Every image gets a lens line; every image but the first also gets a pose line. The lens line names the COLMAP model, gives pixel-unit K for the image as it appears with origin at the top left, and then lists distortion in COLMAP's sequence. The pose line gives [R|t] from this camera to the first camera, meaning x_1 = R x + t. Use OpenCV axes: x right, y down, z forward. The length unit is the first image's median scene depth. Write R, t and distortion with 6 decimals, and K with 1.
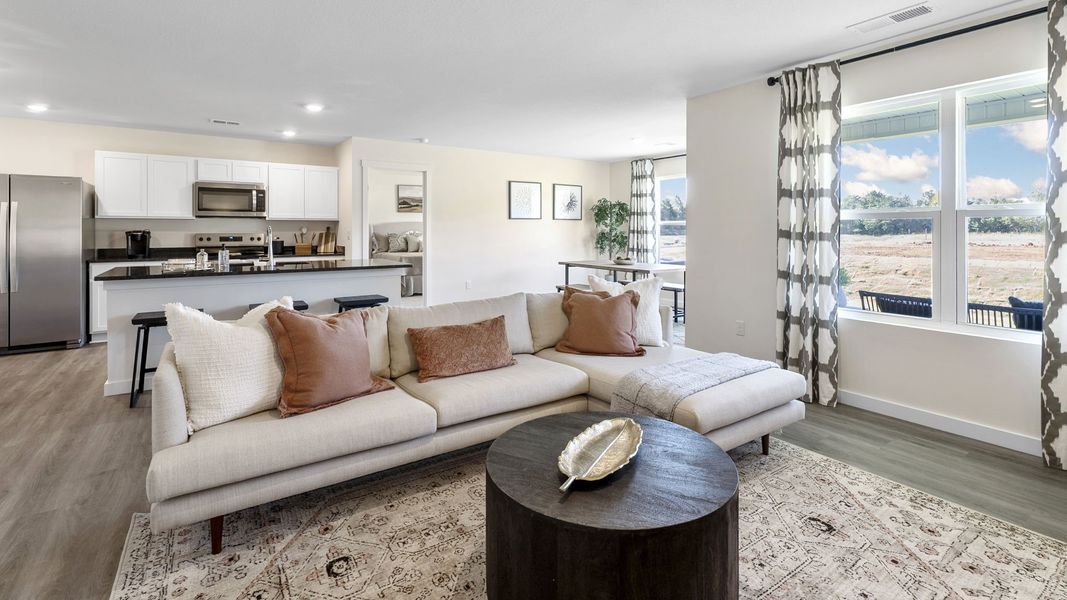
lens RADIAL K [[481.3, 0, 521.7], [0, 481.3, 232.2], [0, 0, 1]] dist [0.019416, 0.000100]
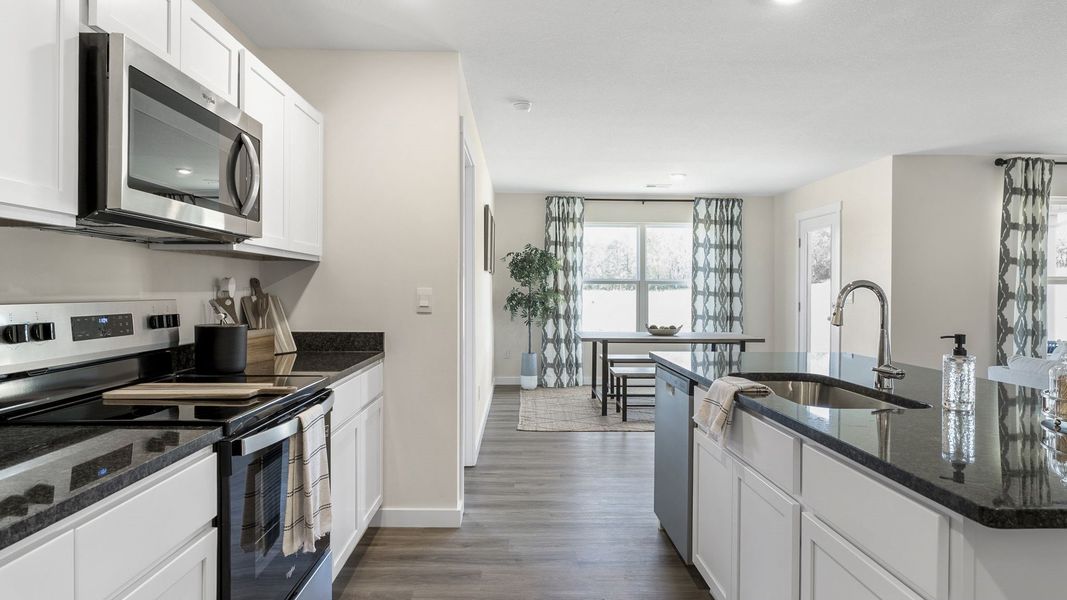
lens RADIAL K [[594.6, 0, 534.4], [0, 594.6, 292.3], [0, 0, 1]] dist [-0.001088, -0.000187]
pose [[0.536233, -0.001051, 0.844070, -0.721016], [-0.003382, 0.999989, 0.003394, -0.003397], [-0.844064, -0.004675, 0.536223, 0.677374]]
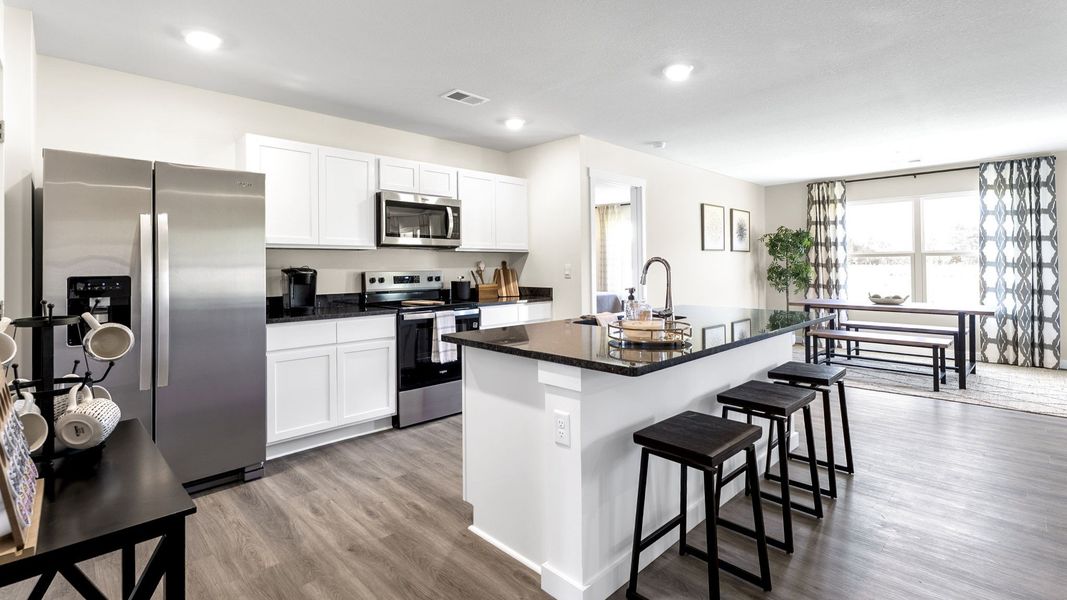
lens RADIAL K [[478.8, 0, 538.2], [0, 478.8, 264.7], [0, 0, 1]] dist [0.001254, 0.000258]
pose [[0.982212, -0.008707, 0.187576, -0.540888], [0.009945, 0.999935, -0.005662, -0.001093], [-0.187514, 0.007427, 0.982234, 0.309450]]
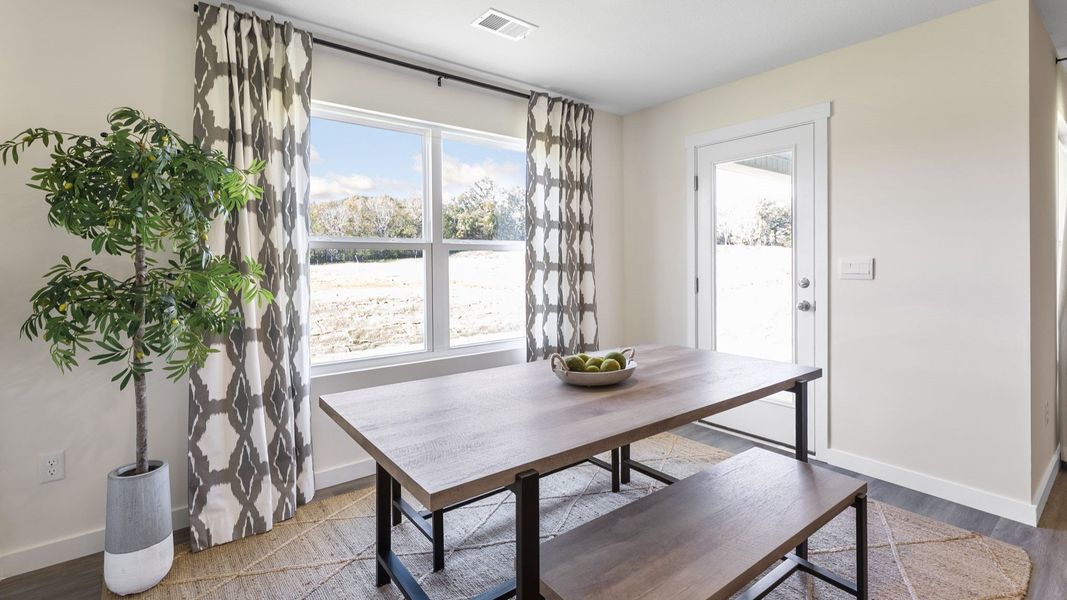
lens RADIAL K [[478.8, 0, 538.2], [0, 478.8, 264.7], [0, 0, 1]] dist [0.001254, 0.000258]
pose [[-0.079089, -0.006782, 0.996844, -0.067380], [0.008388, 0.999937, 0.007469, -0.004010], [-0.996832, 0.008952, -0.079028, 1.080735]]
